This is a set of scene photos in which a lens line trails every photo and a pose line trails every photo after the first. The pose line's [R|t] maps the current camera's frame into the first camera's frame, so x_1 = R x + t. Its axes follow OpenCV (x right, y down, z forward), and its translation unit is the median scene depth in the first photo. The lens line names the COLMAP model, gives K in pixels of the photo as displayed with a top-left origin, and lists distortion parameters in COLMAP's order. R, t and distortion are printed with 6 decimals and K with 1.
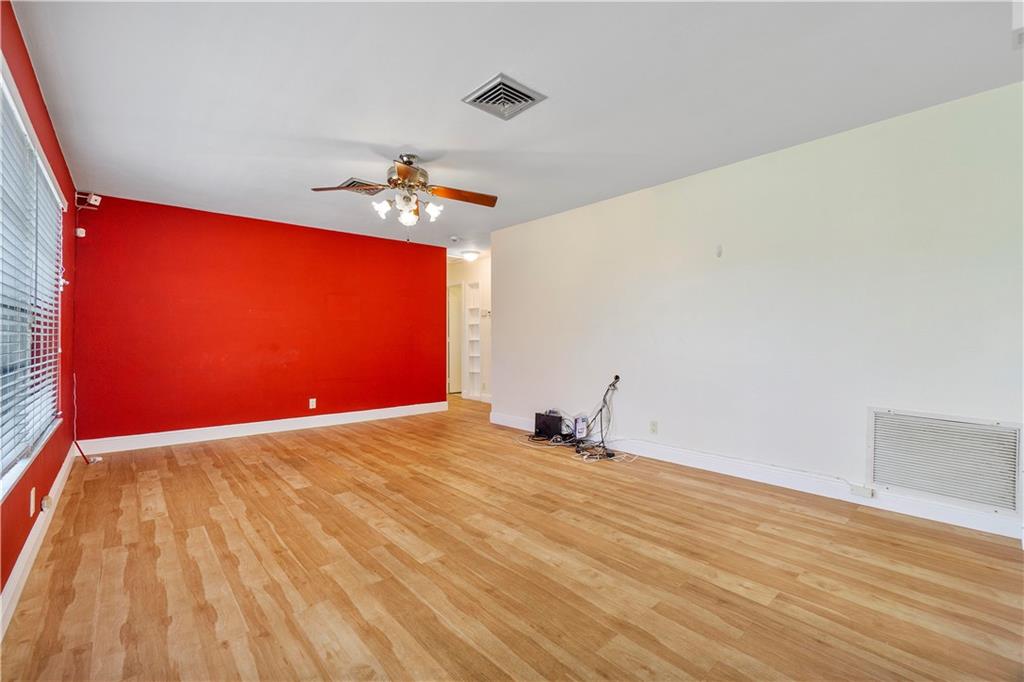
lens RADIAL K [[439.3, 0, 505.2], [0, 439.3, 337.3], [0, 0, 1]] dist [-0.007432, 0.001450]
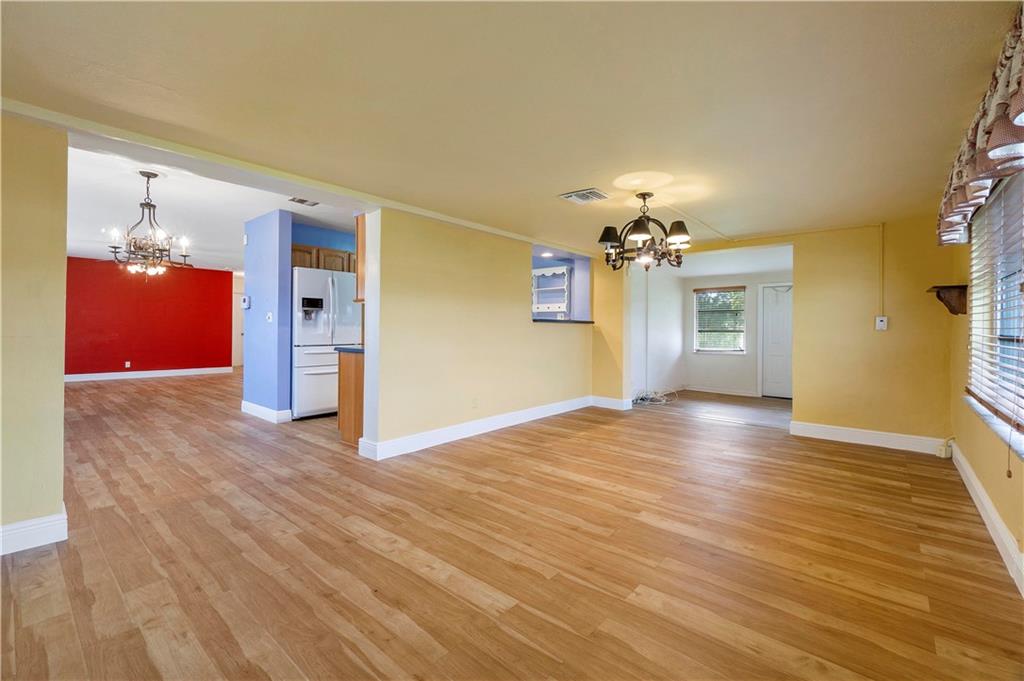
lens RADIAL K [[439.3, 0, 520.1], [0, 439.3, 319.3], [0, 0, 1]] dist [-0.007432, 0.001450]
pose [[0.987861, 0.014404, 0.154670, 1.330755], [-0.010702, 0.999637, -0.024737, 0.002926], [-0.154970, 0.022782, 0.987656, -1.520175]]
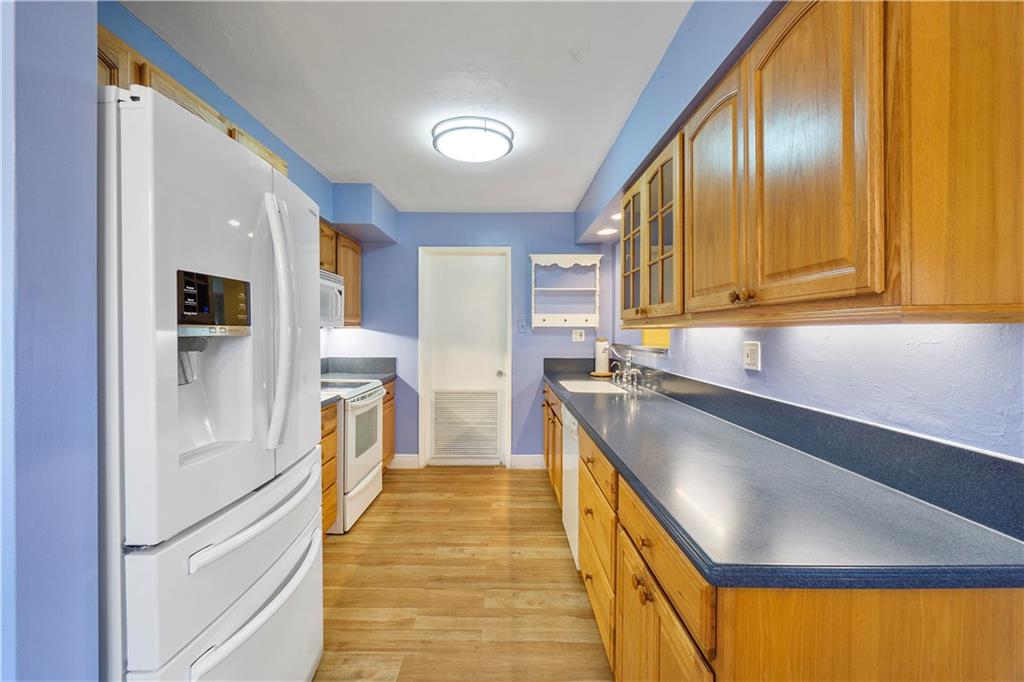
lens RADIAL K [[439.3, 0, 507.8], [0, 439.3, 336.0], [0, 0, 1]] dist [-0.007432, 0.001450]
pose [[0.650296, -0.000782, 0.759681, 0.717330], [-0.004110, 0.999981, 0.004548, -0.066458], [-0.759670, -0.006080, 0.650280, -0.164847]]
